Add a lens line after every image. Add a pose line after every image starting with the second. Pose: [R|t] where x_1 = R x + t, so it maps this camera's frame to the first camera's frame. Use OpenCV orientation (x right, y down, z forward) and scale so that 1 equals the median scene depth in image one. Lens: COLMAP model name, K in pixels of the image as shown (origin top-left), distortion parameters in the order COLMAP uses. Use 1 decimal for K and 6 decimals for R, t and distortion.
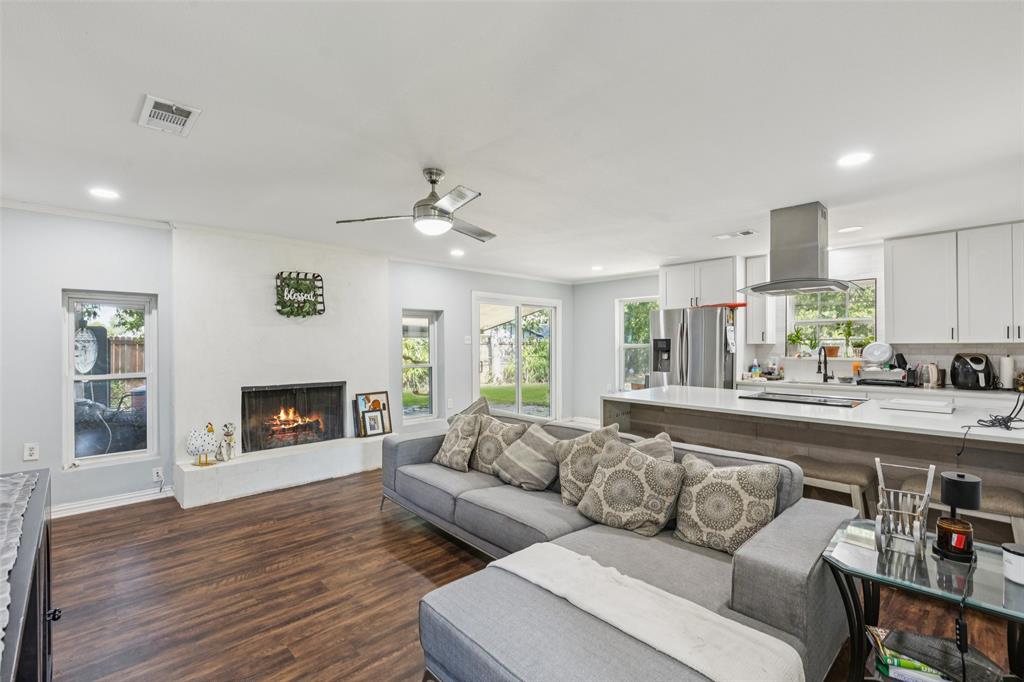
lens RADIAL K [[460.9, 0, 512.0], [0, 460.9, 341.0], [0, 0, 1]] dist [0.001855, 0.000361]
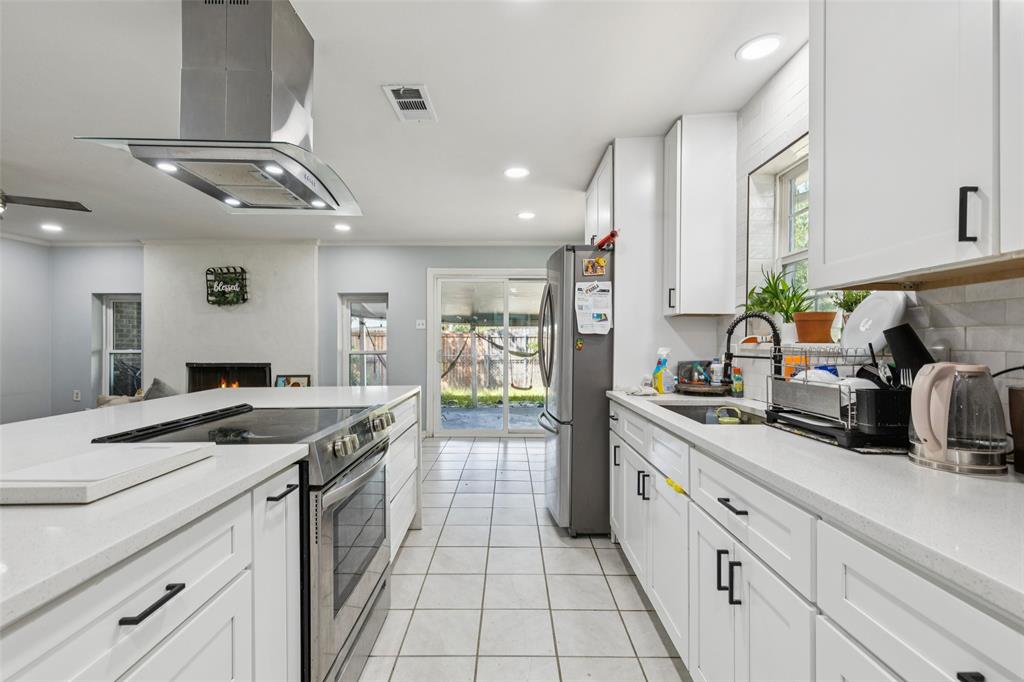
lens RADIAL K [[460.9, 0, 512.0], [0, 460.9, 341.0], [0, 0, 1]] dist [0.001855, 0.000361]
pose [[0.723890, 0.000405, -0.689915, 0.862390], [0.003161, 0.999987, 0.003904, 0.035383], [0.689908, -0.005007, 0.723880, 0.651857]]
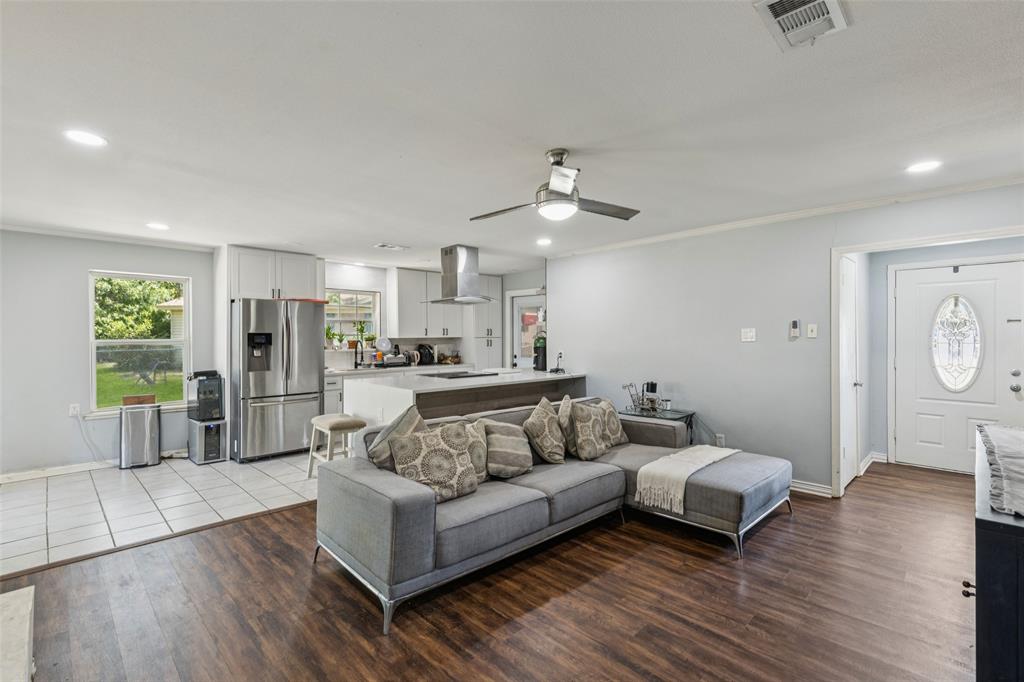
lens RADIAL K [[460.9, 0, 512.0], [0, 460.9, 341.0], [0, 0, 1]] dist [0.001855, 0.000361]
pose [[-0.020565, -0.005385, 0.999774, -0.652871], [-0.002916, 0.999982, 0.005326, 0.006948], [-0.999784, -0.002806, -0.020580, 0.669042]]
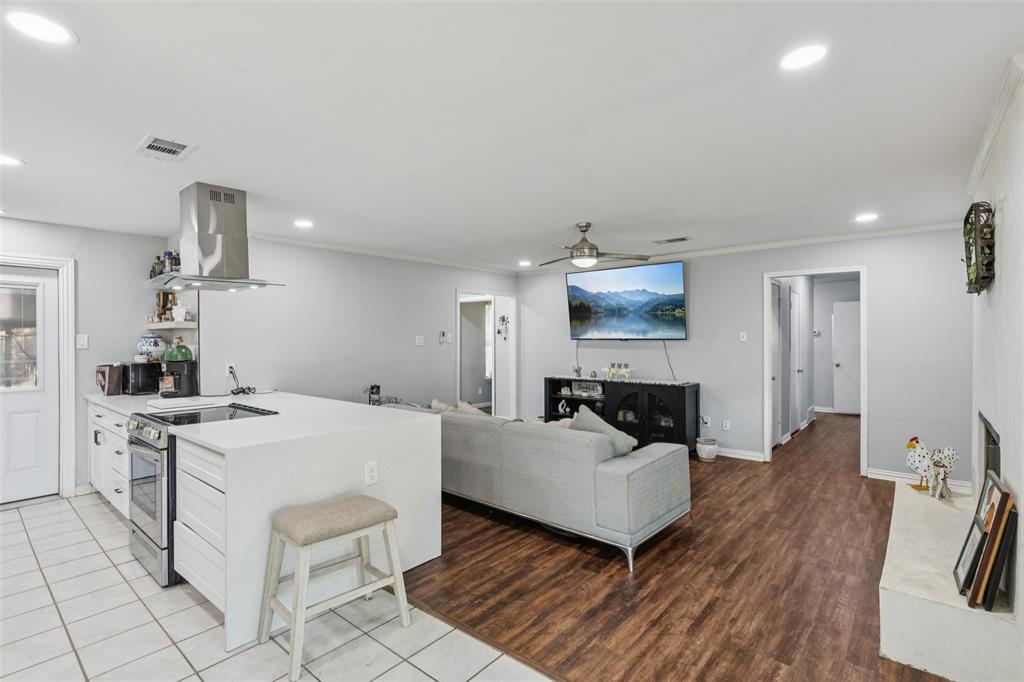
lens RADIAL K [[477.1, 0, 512.0], [0, 477.1, 341.0], [0, 0, 1]] dist [0.000832, 0.000082]
pose [[-0.994671, 0.004018, -0.103022, 0.125430], [0.004336, 0.999986, -0.002865, 0.003516], [0.103009, -0.003297, -0.994675, 1.466162]]
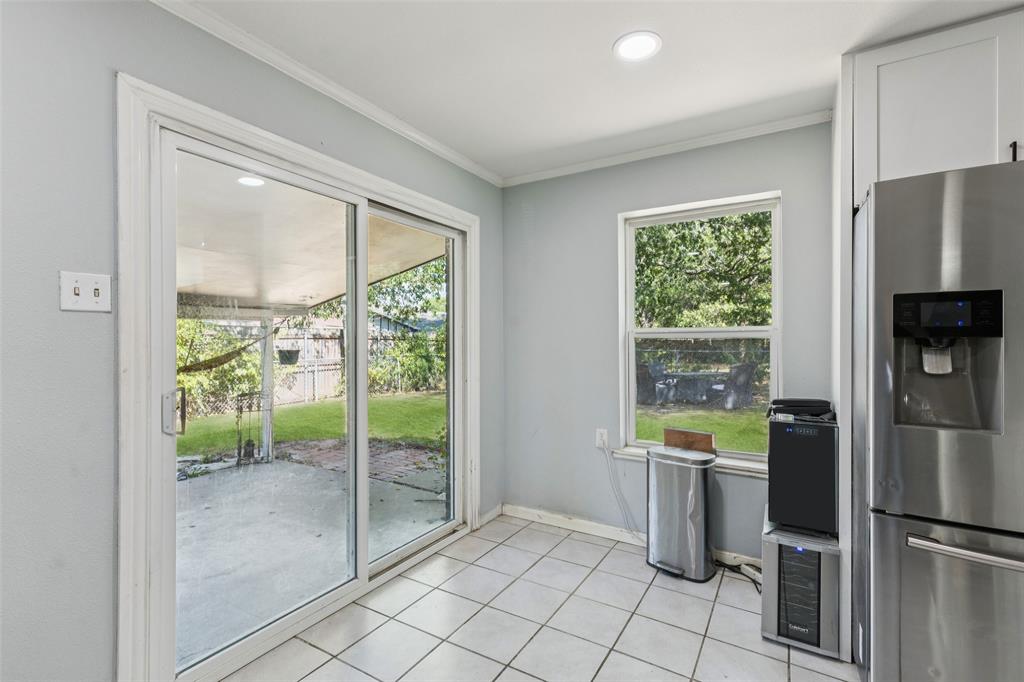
lens RADIAL K [[460.9, 0, 512.0], [0, 460.9, 341.0], [0, 0, 1]] dist [0.001855, 0.000361]
pose [[0.964595, 0.000399, 0.263734, 0.051362], [-0.001373, 0.999993, 0.003508, 0.026012], [-0.263731, -0.003746, 0.964589, 1.002305]]
